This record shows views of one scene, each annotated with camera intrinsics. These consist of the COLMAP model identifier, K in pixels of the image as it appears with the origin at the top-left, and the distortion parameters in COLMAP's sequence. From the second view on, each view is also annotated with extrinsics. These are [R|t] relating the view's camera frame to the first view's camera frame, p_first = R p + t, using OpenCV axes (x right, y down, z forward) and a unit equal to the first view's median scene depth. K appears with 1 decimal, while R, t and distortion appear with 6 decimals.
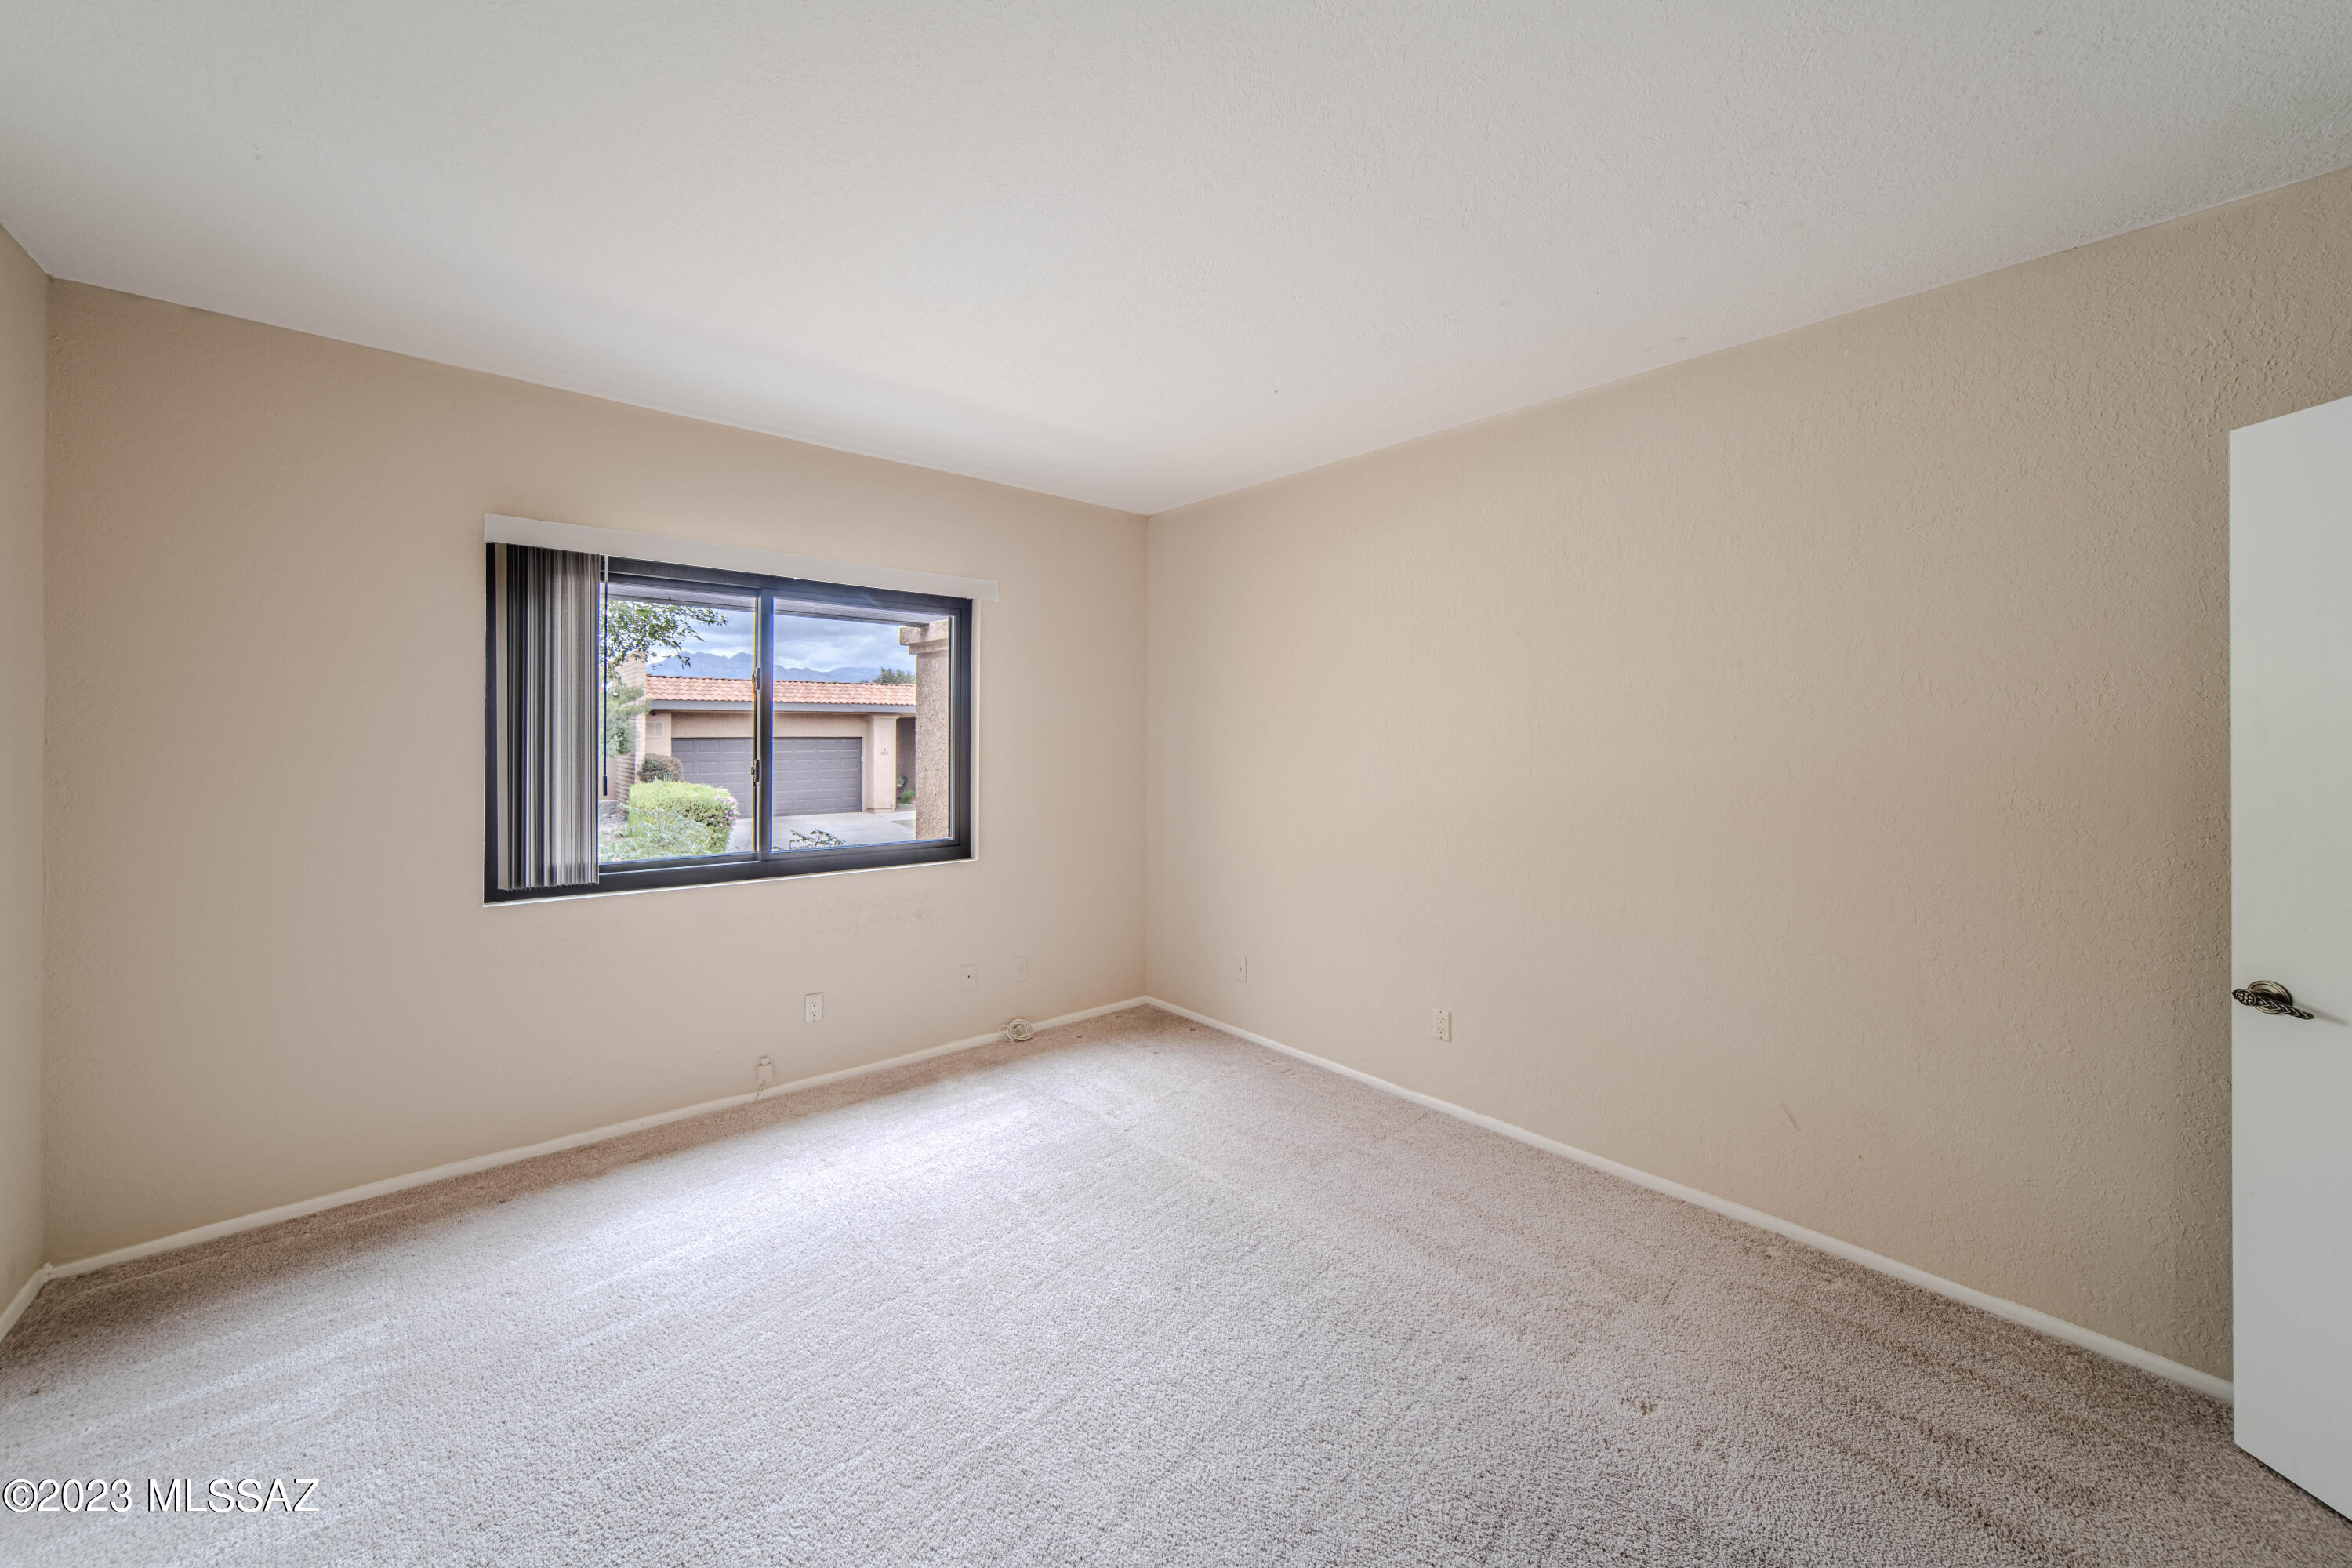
lens RADIAL K [[856.7, 0, 1152.0], [0, 856.7, 734.7], [0, 0, 1]] dist [0.012188, 0.000200]
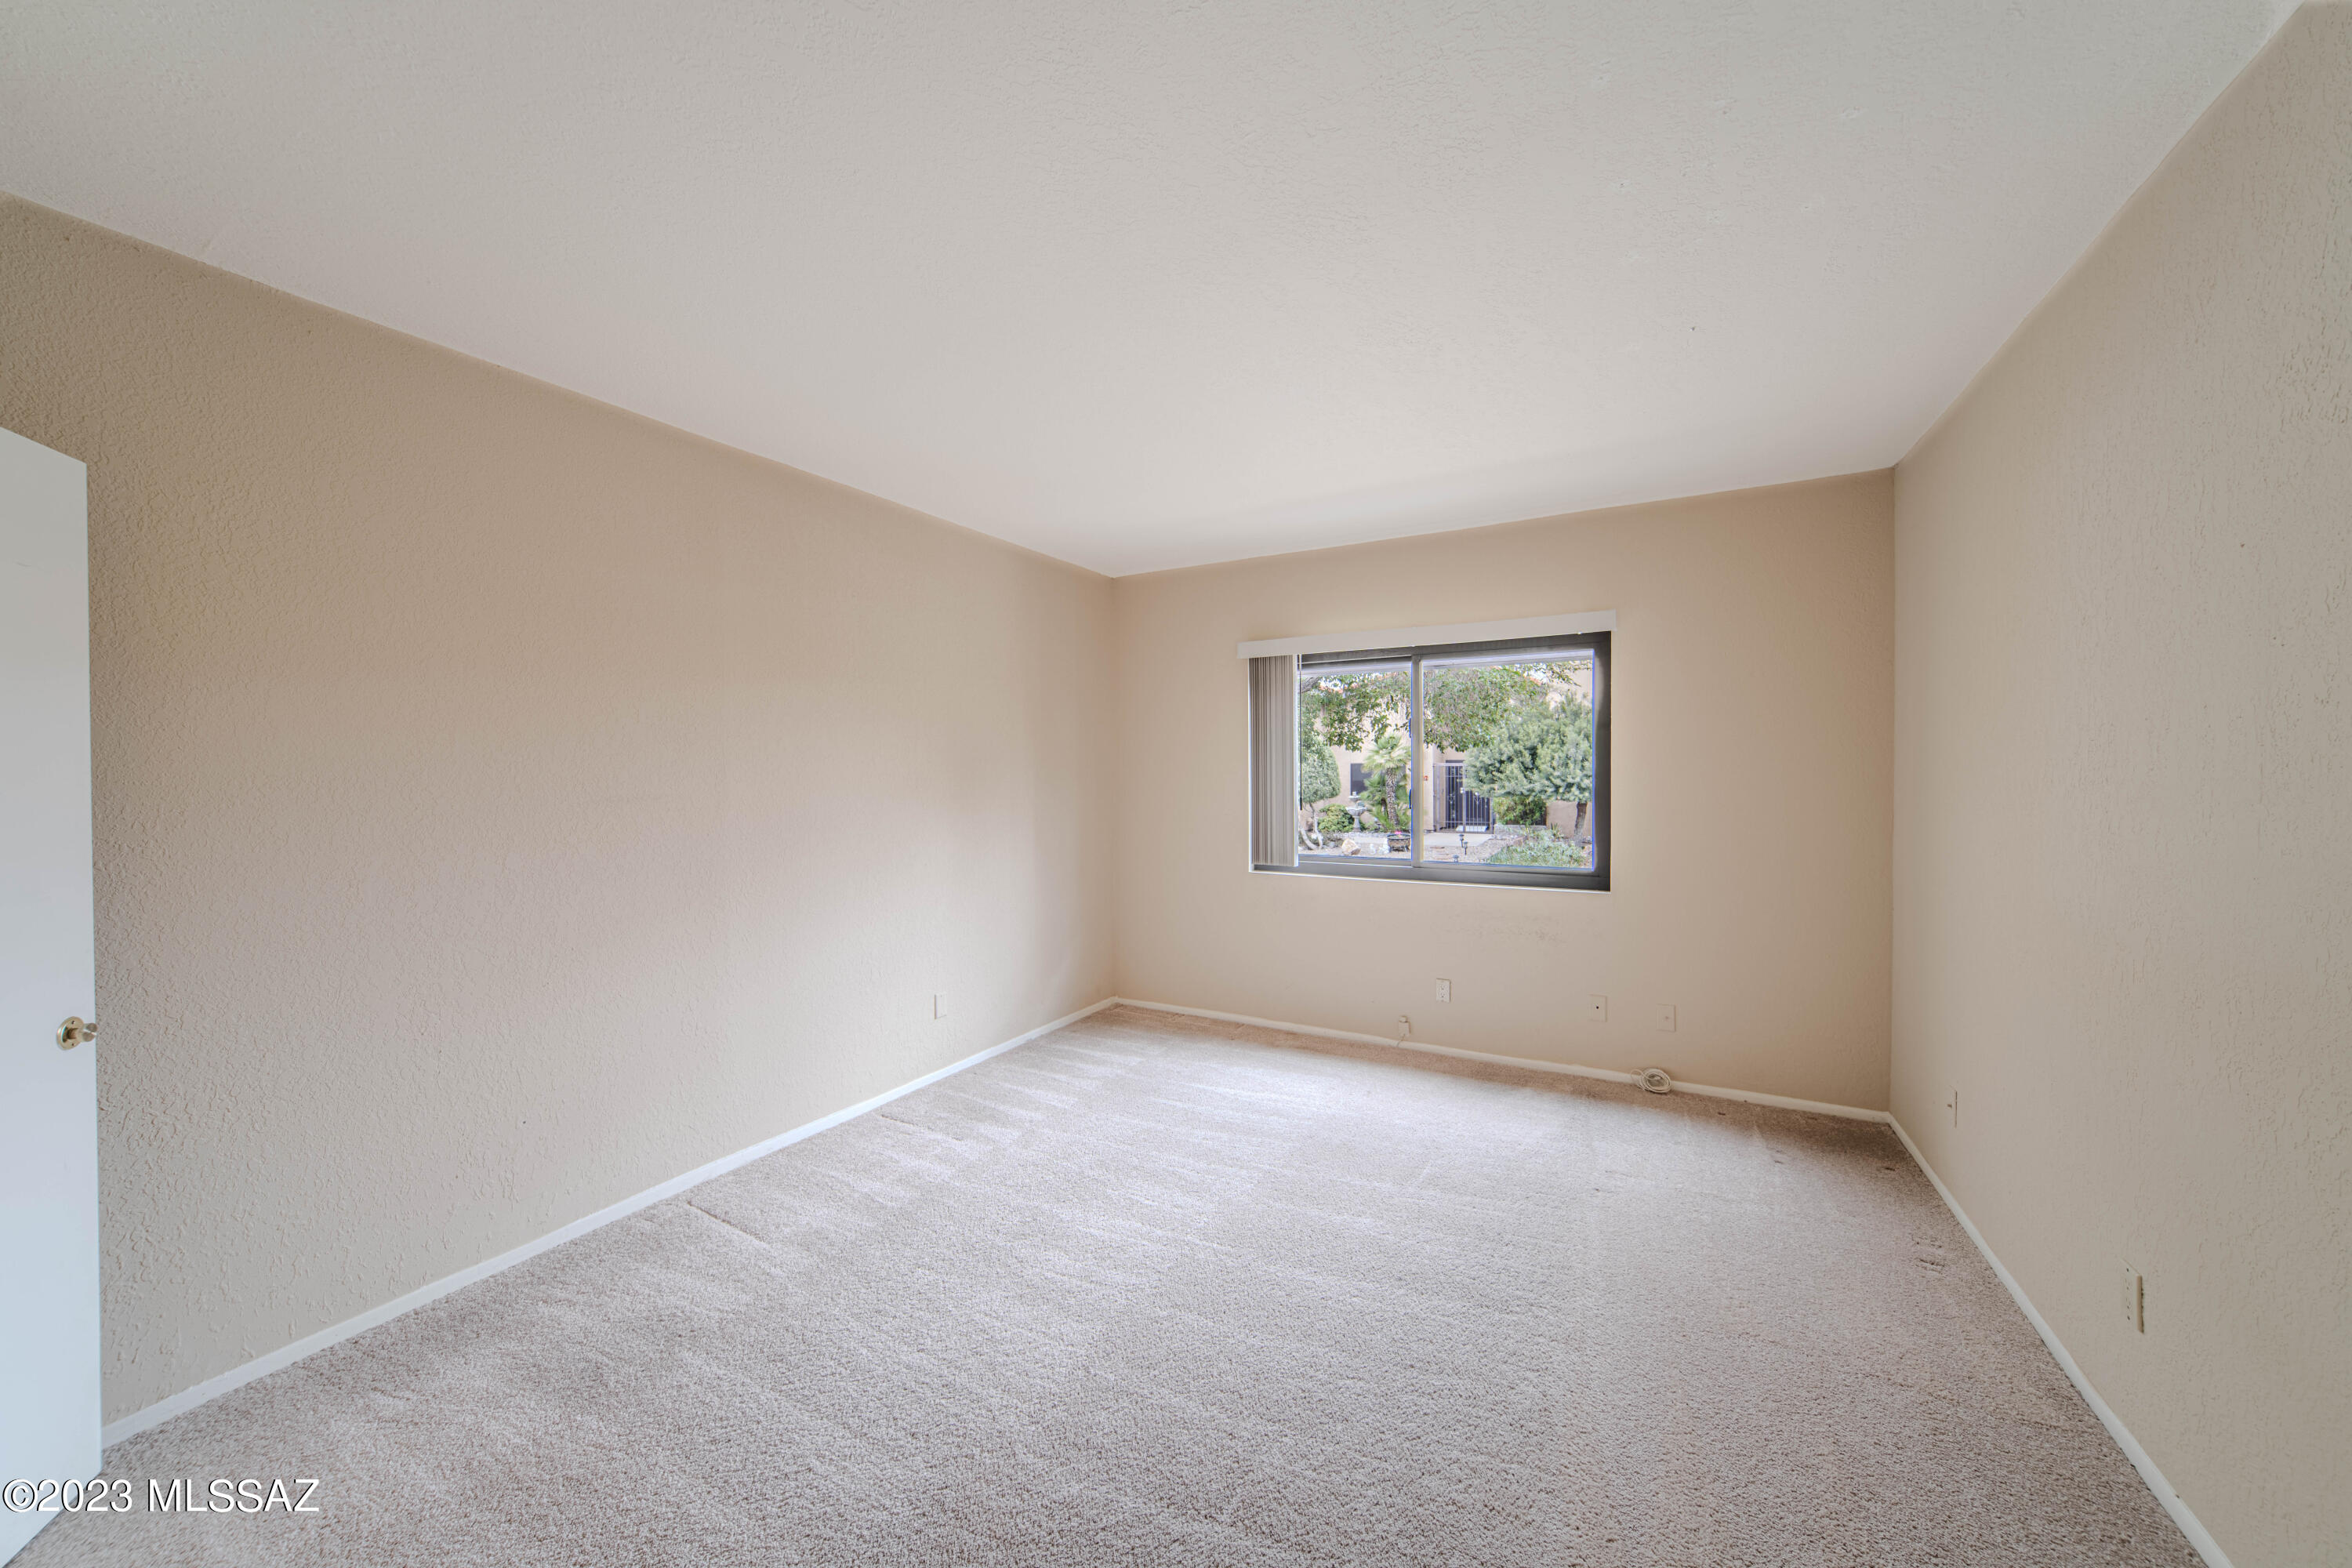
lens RADIAL K [[796.5, 0, 1172.4], [0, 796.5, 783.4], [0, 0, 1]] dist [-0.036772, 0.010527]
pose [[0.364522, 0.009586, -0.931146, 0.585084], [0.015855, 0.999738, 0.016499, -0.005770], [0.931060, -0.020778, 0.364274, 0.260435]]
